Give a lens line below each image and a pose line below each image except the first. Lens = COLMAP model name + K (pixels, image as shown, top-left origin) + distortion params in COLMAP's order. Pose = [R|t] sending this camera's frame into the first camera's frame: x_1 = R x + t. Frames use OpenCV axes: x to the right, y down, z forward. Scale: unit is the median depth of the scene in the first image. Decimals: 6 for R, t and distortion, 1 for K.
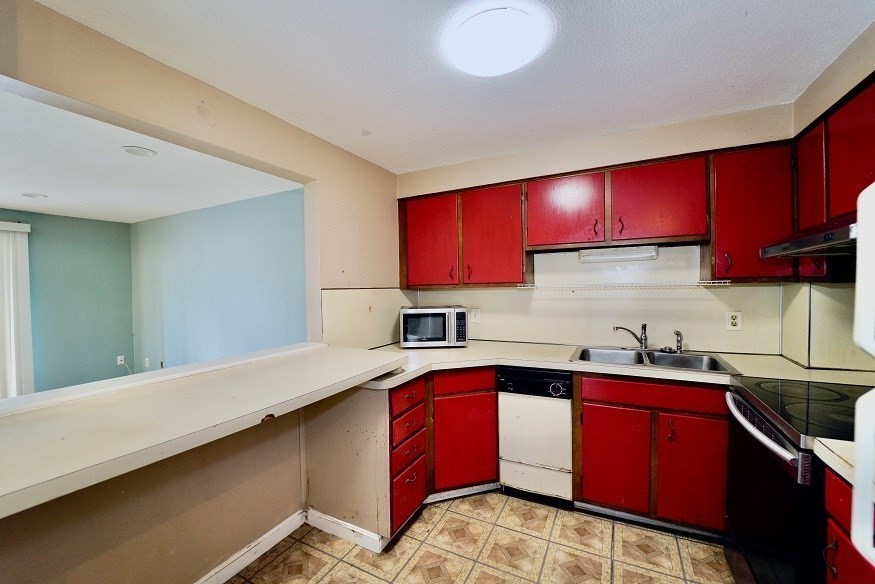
lens RADIAL K [[353.1, 0, 438.2], [0, 353.1, 294.0], [0, 0, 1]] dist [-0.018911, -0.000849]
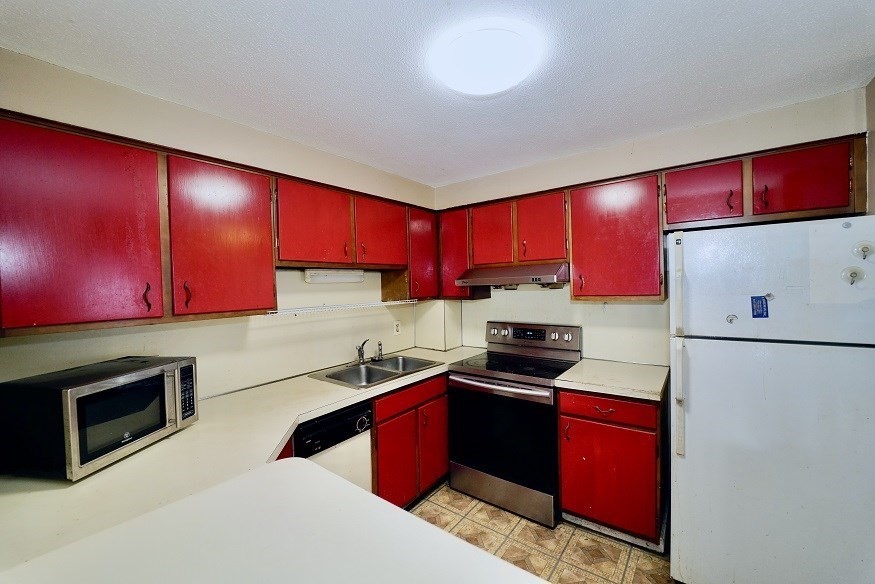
lens RADIAL K [[353.1, 0, 437.6], [0, 353.1, 290.1], [0, 0, 1]] dist [-0.018911, -0.000849]
pose [[0.173657, -0.004074, 0.984798, -0.501373], [0.038963, 0.999237, -0.002737, -0.063457], [-0.984035, 0.038846, 0.173683, 0.596236]]
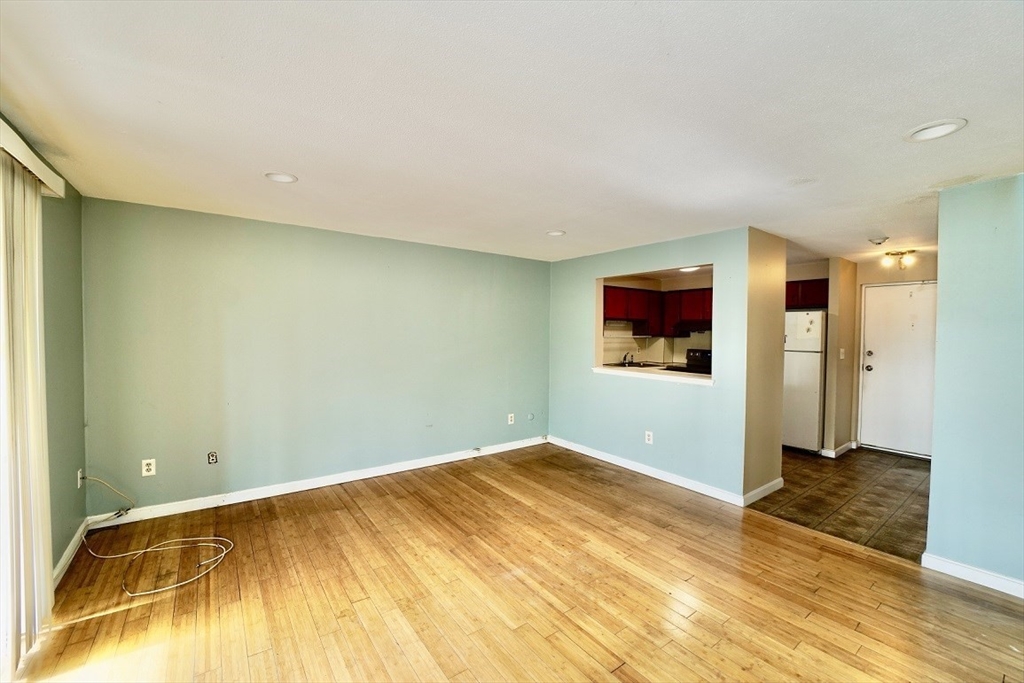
lens RADIAL K [[413.3, 0, 505.7], [0, 413.3, 342.3], [0, 0, 1]] dist [-0.018911, -0.000849]
pose [[0.456610, -0.001011, 0.889666, -2.544689], [-0.006614, 0.999968, 0.004531, 0.007136], [-0.889642, -0.007953, 0.456589, 0.450946]]
